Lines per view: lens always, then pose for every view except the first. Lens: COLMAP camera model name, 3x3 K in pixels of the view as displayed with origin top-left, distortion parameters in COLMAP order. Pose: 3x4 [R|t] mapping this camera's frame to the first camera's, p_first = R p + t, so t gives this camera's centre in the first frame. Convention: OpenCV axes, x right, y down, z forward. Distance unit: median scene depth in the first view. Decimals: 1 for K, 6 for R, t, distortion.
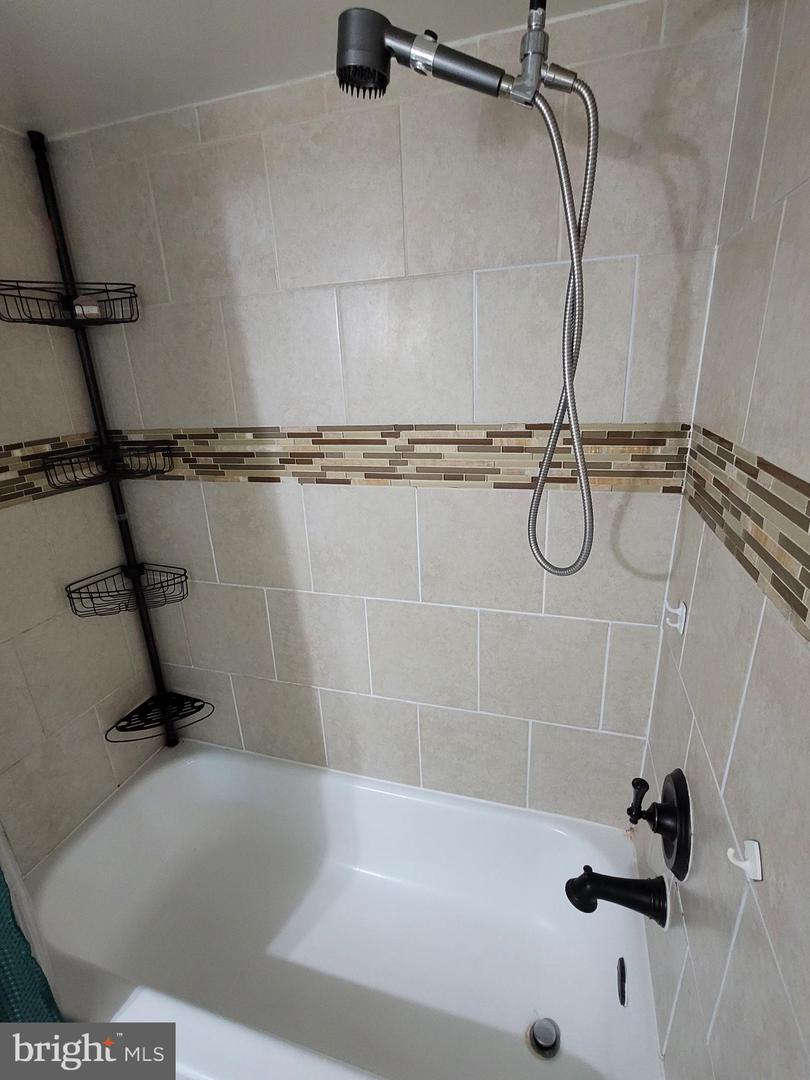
lens RADIAL K [[511.3, 0, 406.2], [0, 511.3, 543.1], [0, 0, 1]] dist [-0.006577, 0.001264]
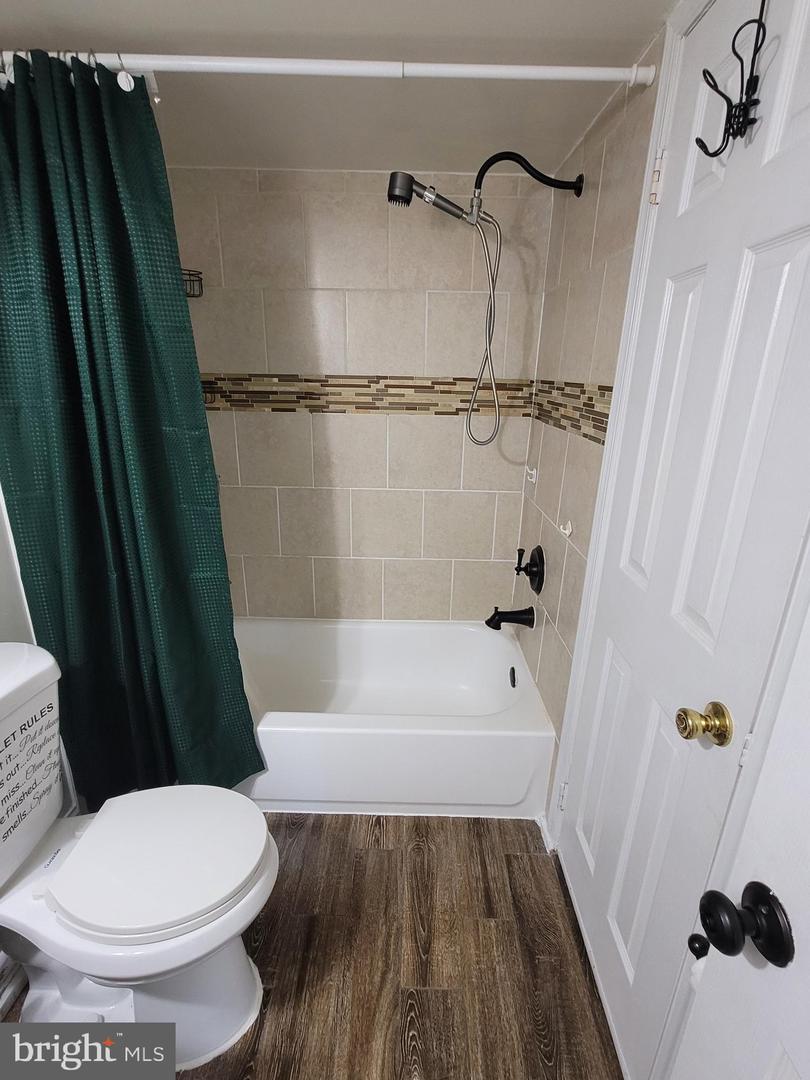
lens RADIAL K [[511.3, 0, 408.3], [0, 511.3, 544.0], [0, 0, 1]] dist [-0.006577, 0.001264]
pose [[0.954039, -0.033581, 0.297794, -0.504931], [0.036372, 0.999331, -0.003833, 0.378470], [-0.297466, 0.014489, 0.954623, -0.715293]]
